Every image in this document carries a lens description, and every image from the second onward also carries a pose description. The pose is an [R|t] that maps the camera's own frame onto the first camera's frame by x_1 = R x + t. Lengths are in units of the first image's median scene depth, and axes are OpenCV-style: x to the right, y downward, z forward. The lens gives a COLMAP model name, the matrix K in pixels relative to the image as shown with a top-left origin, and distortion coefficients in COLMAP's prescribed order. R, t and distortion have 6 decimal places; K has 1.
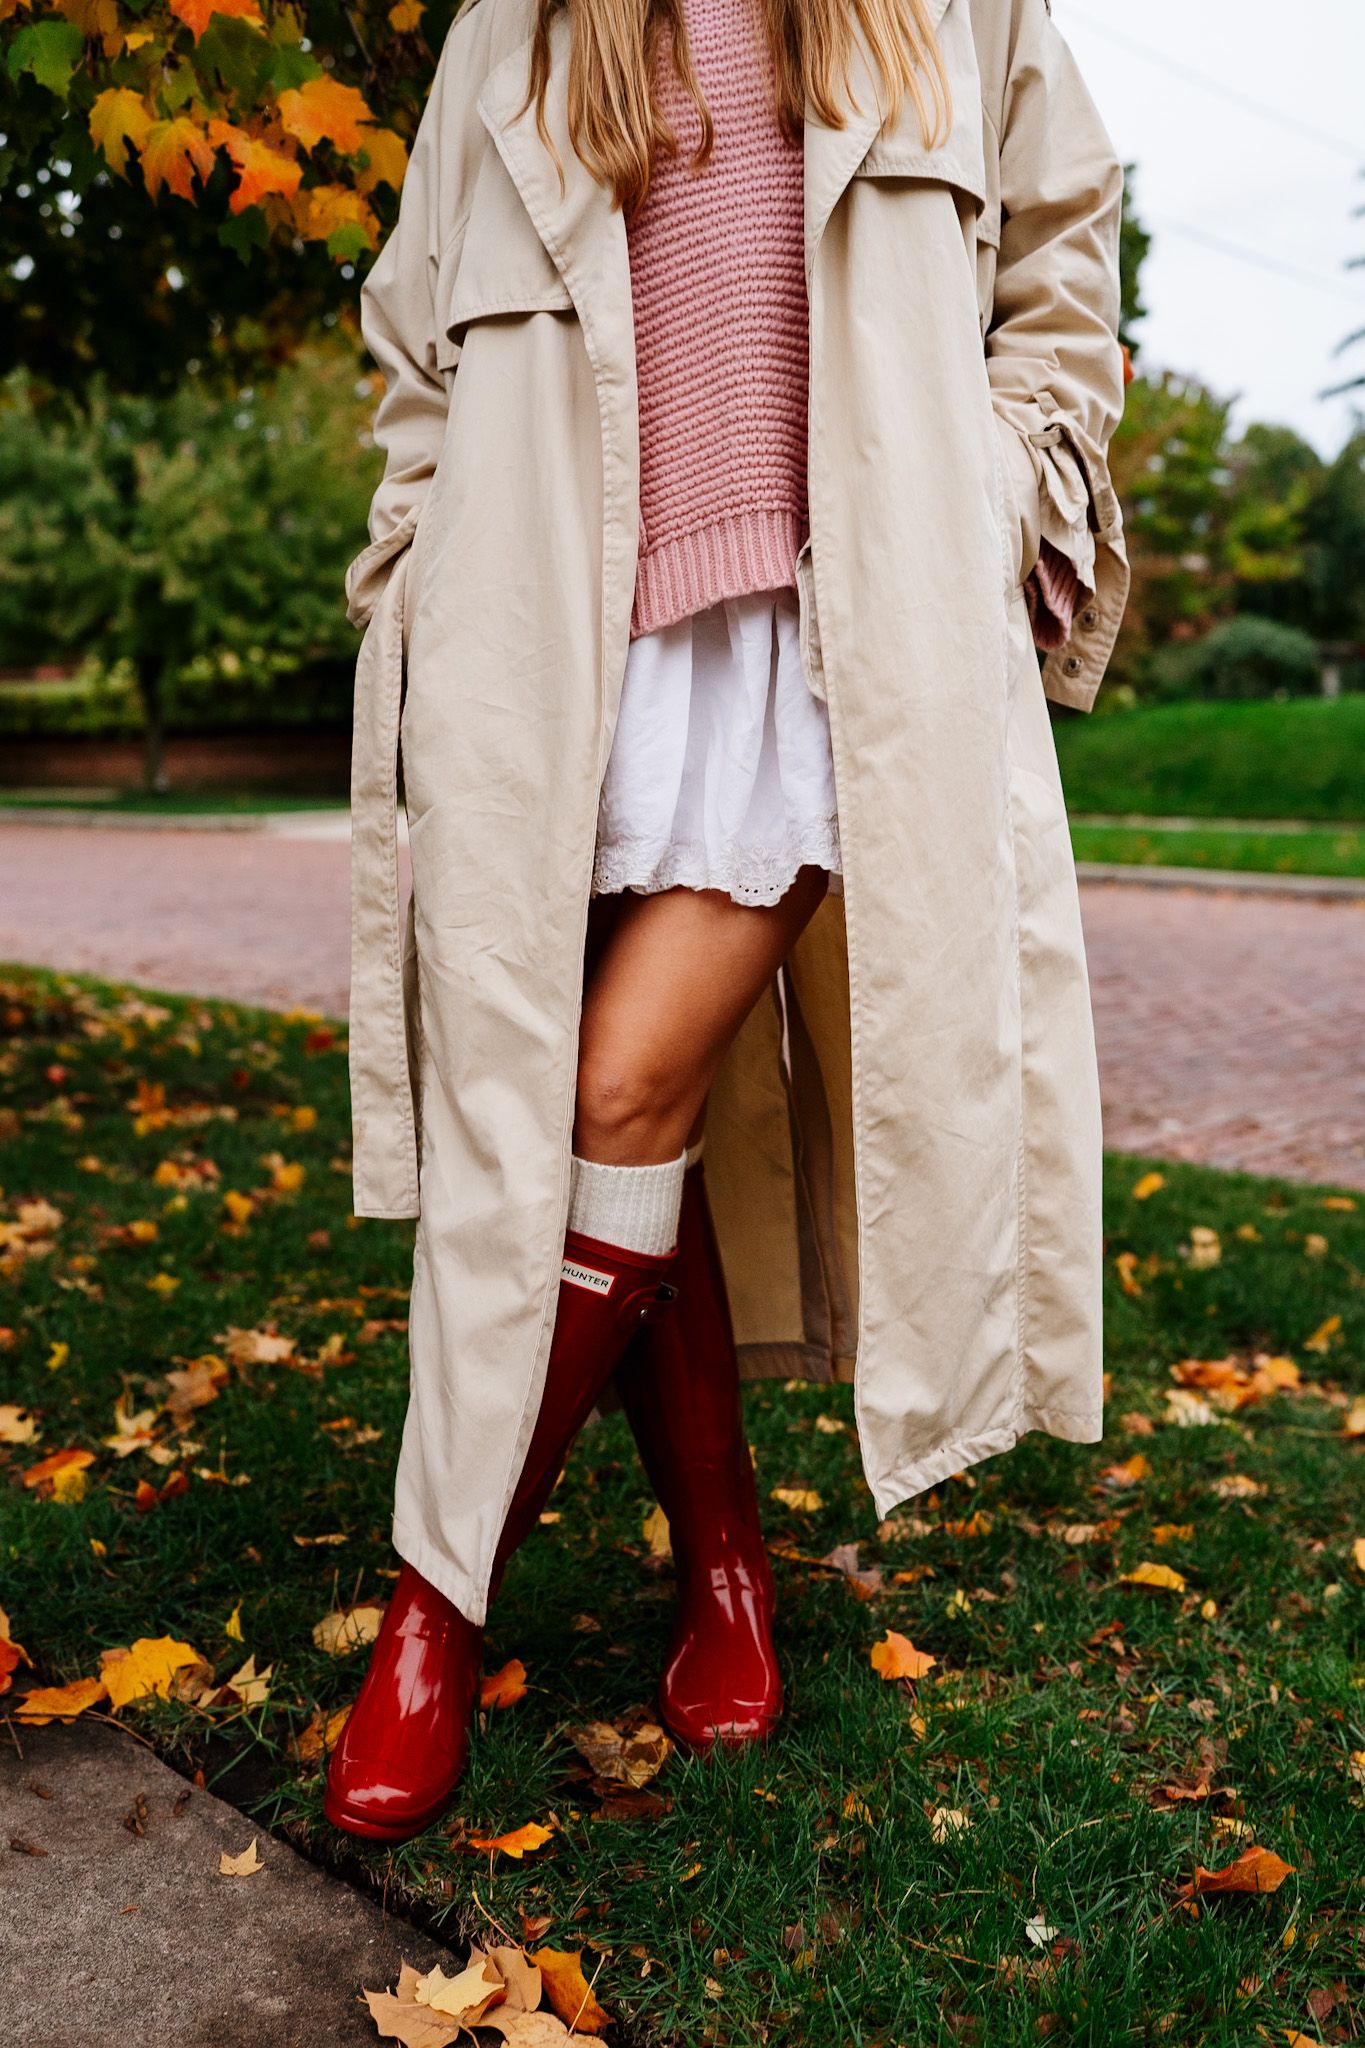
lens RADIAL K [[2004.1, 0, 682.5], [0, 2004.1, 1024.0], [0, 0, 1]] dist [-0.057209, 0.150202]
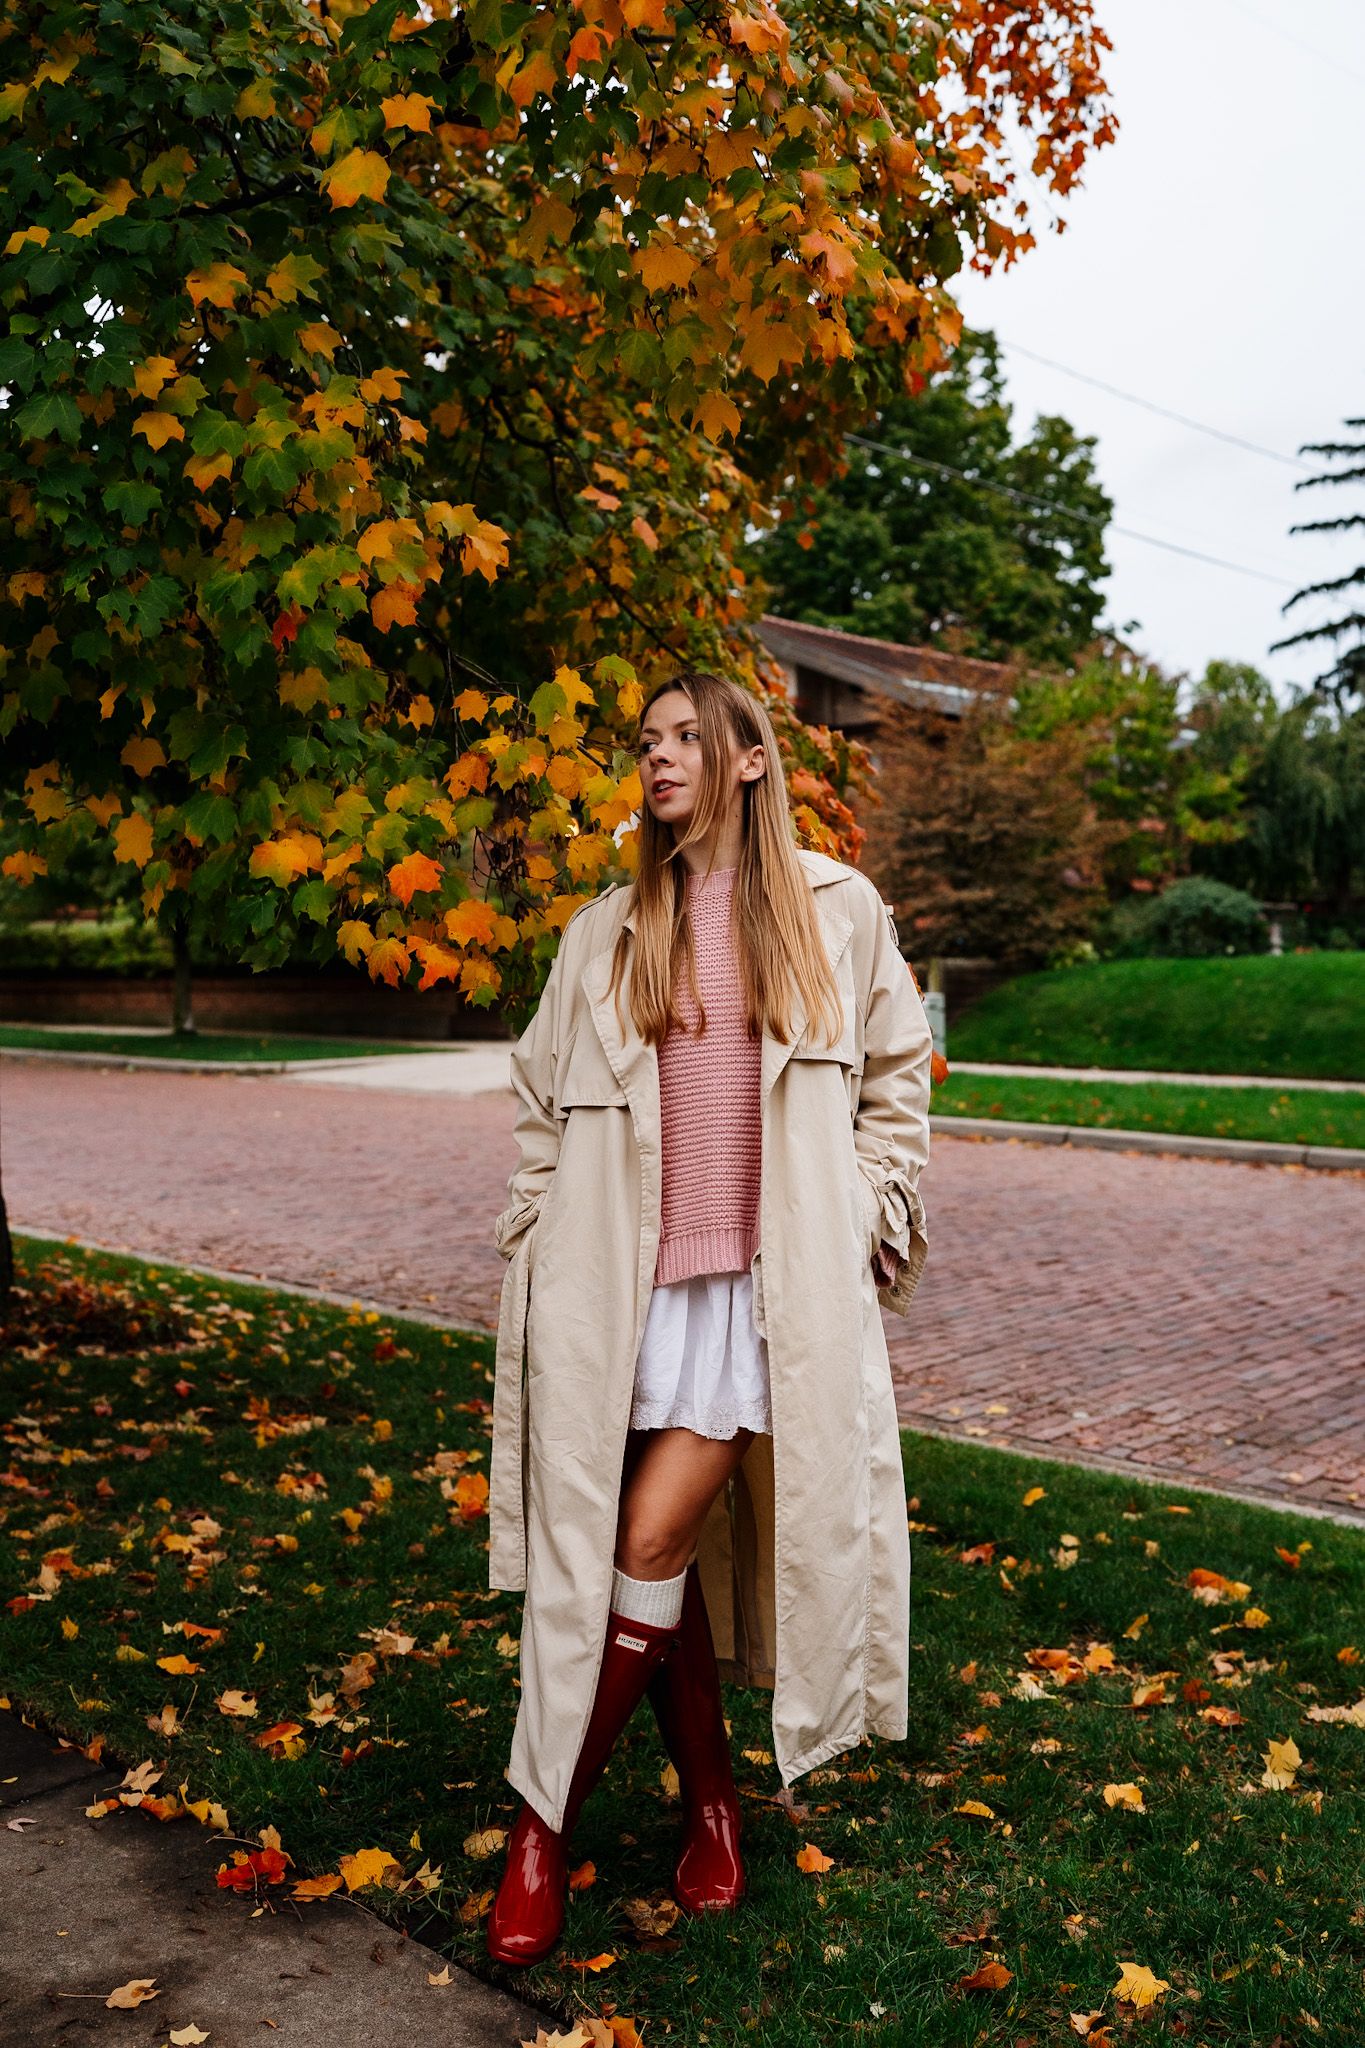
lens RADIAL K [[2004.1, 0, 682.5], [0, 2004.1, 1024.0], [0, 0, 1]] dist [-0.057209, 0.150202]
pose [[0.999992, 0.000459, 0.003897, -0.008989], [-0.000087, 0.995491, -0.094851, -0.209382], [-0.003923, 0.094850, 0.995484, -0.688964]]
